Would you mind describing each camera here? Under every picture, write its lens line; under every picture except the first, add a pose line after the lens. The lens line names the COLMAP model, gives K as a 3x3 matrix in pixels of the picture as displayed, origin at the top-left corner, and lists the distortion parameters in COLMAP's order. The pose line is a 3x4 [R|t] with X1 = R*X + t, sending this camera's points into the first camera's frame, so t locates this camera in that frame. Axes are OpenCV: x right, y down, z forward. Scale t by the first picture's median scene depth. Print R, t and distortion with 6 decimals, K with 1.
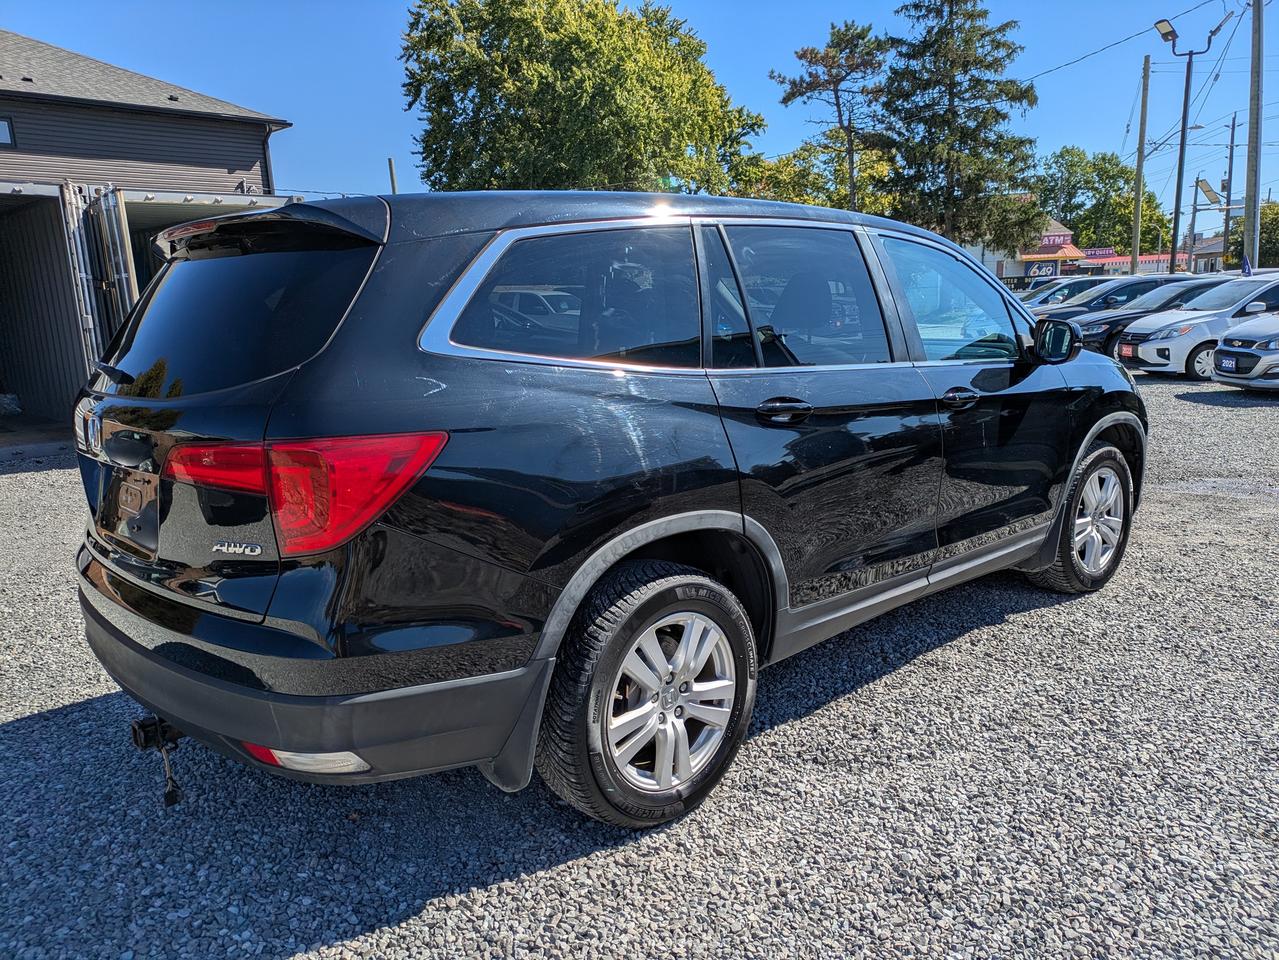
lens RADIAL K [[968.1, 0, 634.2], [0, 968.1, 485.8], [0, 0, 1]] dist [0.008763, 0.005681]
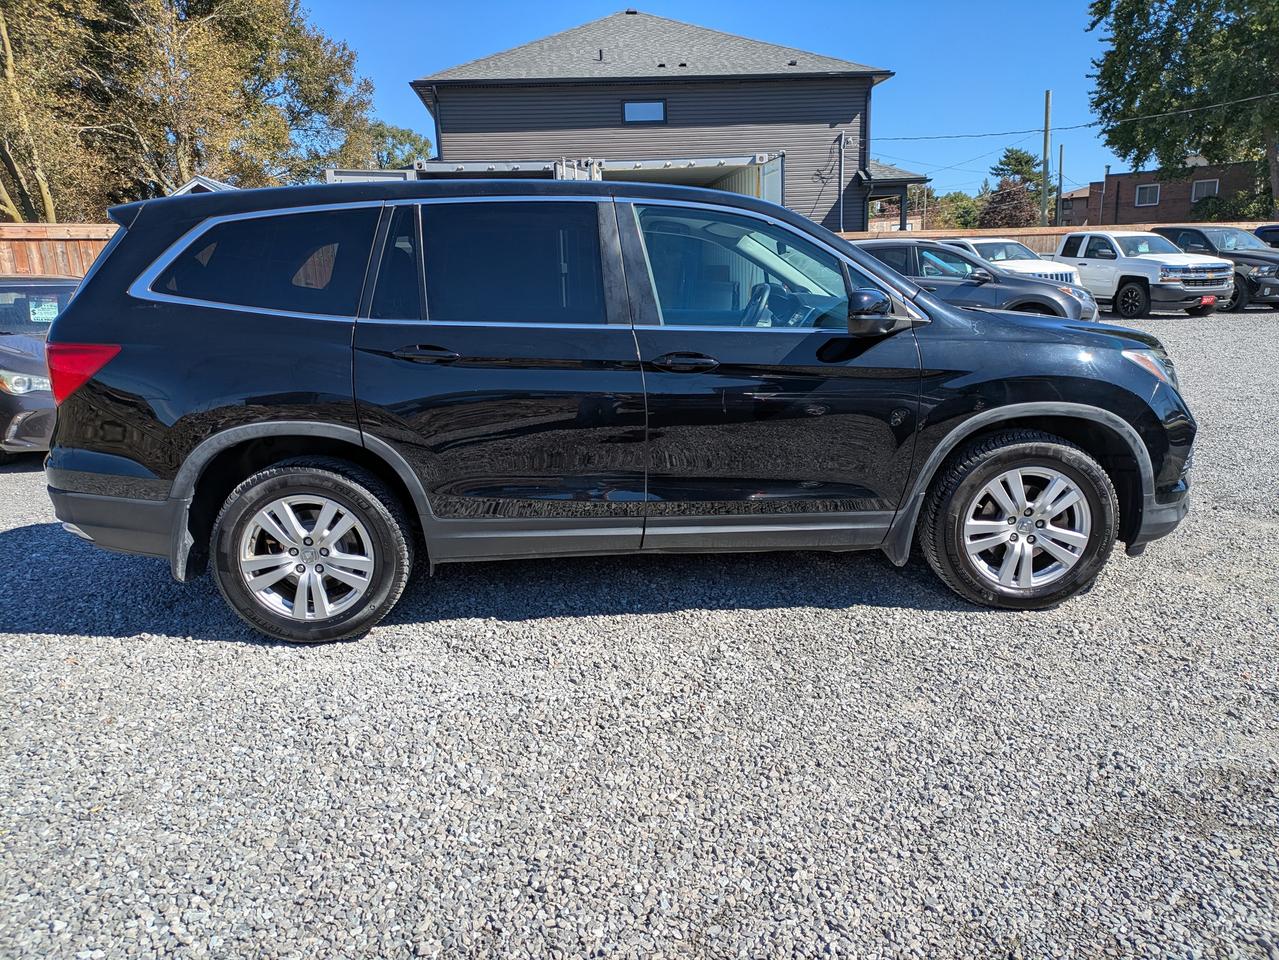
lens RADIAL K [[968.1, 0, 631.2], [0, 968.1, 474.5], [0, 0, 1]] dist [0.008763, 0.005681]
pose [[0.748284, 0.147730, -0.646720, 0.189632], [-0.116544, 0.989001, 0.091071, -0.011339], [0.653061, 0.007225, 0.757271, 0.038075]]
